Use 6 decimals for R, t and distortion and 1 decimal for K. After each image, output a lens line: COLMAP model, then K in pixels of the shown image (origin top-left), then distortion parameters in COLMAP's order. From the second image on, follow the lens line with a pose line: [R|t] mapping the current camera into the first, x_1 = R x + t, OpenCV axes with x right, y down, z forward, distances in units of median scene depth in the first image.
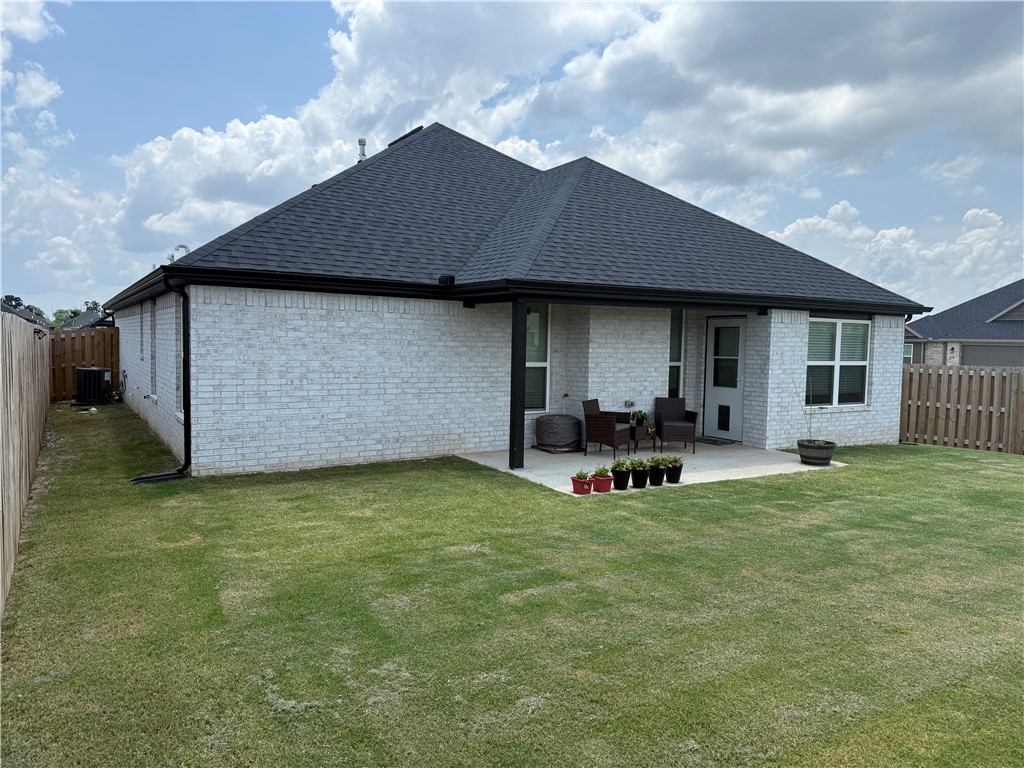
lens RADIAL K [[718.9, 0, 512.0], [0, 718.9, 384.0], [0, 0, 1]] dist [0.046580, -0.003771]
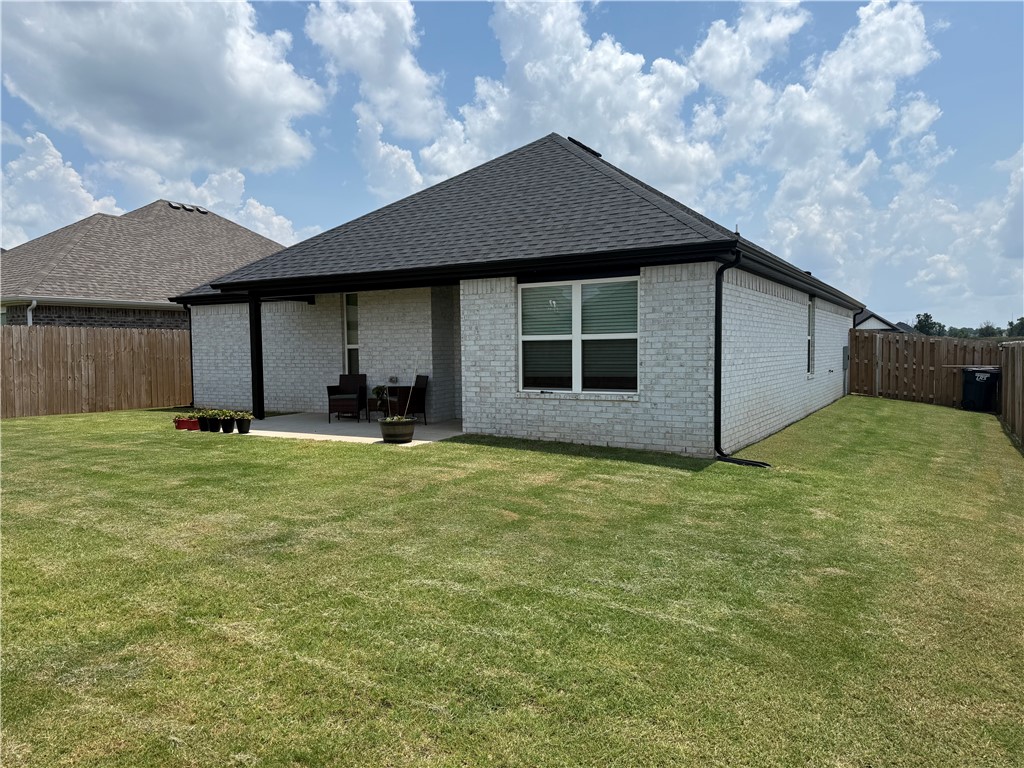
lens RADIAL K [[718.9, 0, 512.0], [0, 718.9, 384.0], [0, 0, 1]] dist [0.046580, -0.003771]
pose [[0.477897, 0.018828, -0.878214, 1.171074], [-0.034746, 0.999393, 0.002518, 0.023849], [0.877728, 0.029311, 0.478261, 0.606642]]
